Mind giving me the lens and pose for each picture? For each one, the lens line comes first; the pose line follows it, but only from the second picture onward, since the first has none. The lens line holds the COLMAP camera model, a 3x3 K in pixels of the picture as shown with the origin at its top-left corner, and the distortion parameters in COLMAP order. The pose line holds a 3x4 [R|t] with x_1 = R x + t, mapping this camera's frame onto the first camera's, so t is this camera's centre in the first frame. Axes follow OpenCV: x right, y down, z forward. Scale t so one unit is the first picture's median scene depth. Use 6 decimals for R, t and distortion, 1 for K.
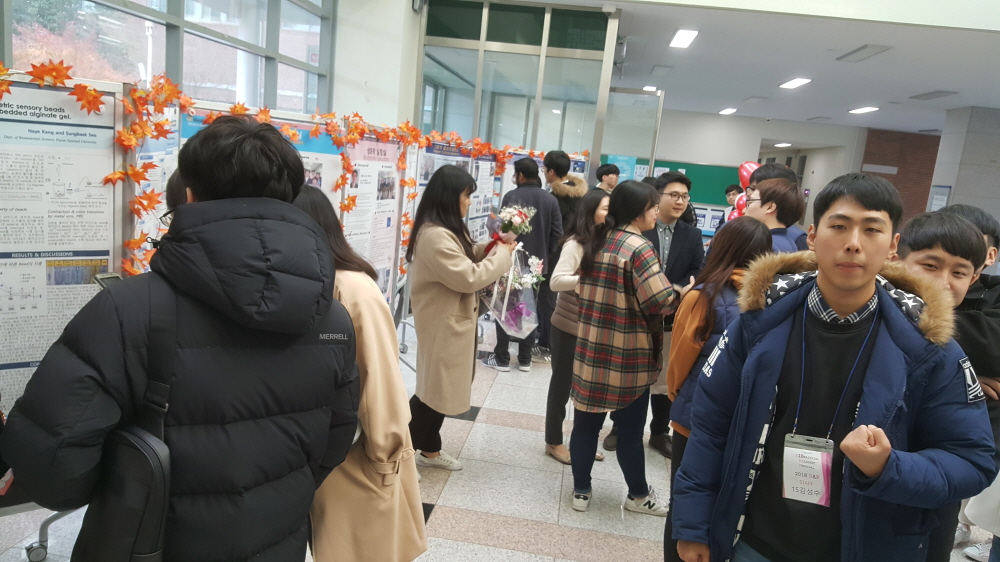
lens RADIAL K [[754.6, 0, 500.0], [0, 754.6, 281.0], [0, 0, 1]] dist [0.108480, -0.000120]
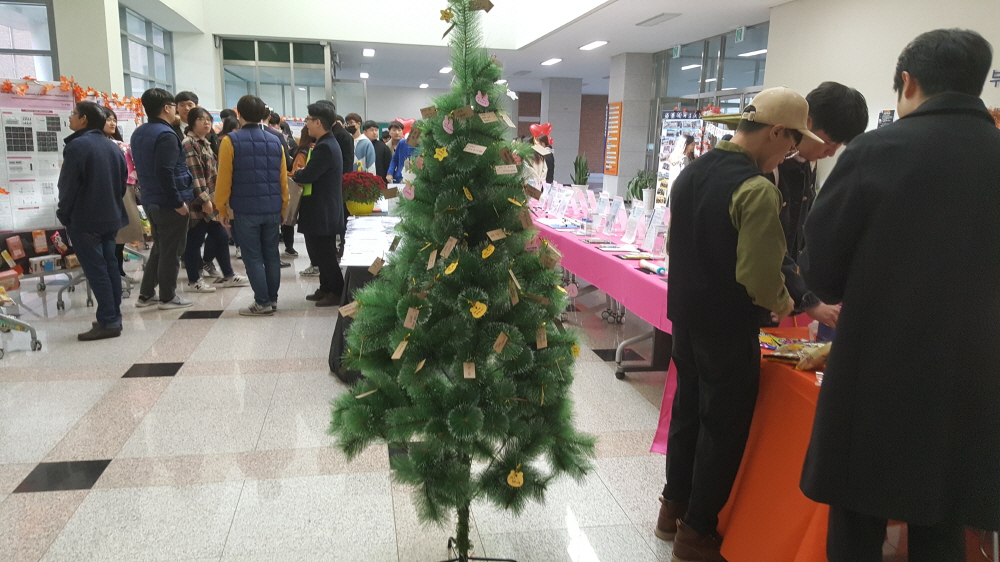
lens RADIAL K [[754.6, 0, 500.0], [0, 754.6, 281.0], [0, 0, 1]] dist [0.108480, -0.000120]
pose [[0.938090, -0.149757, 0.312346, -0.128221], [0.137870, 0.988635, 0.059934, 0.174116], [-0.317772, -0.013160, 0.948076, -0.935321]]
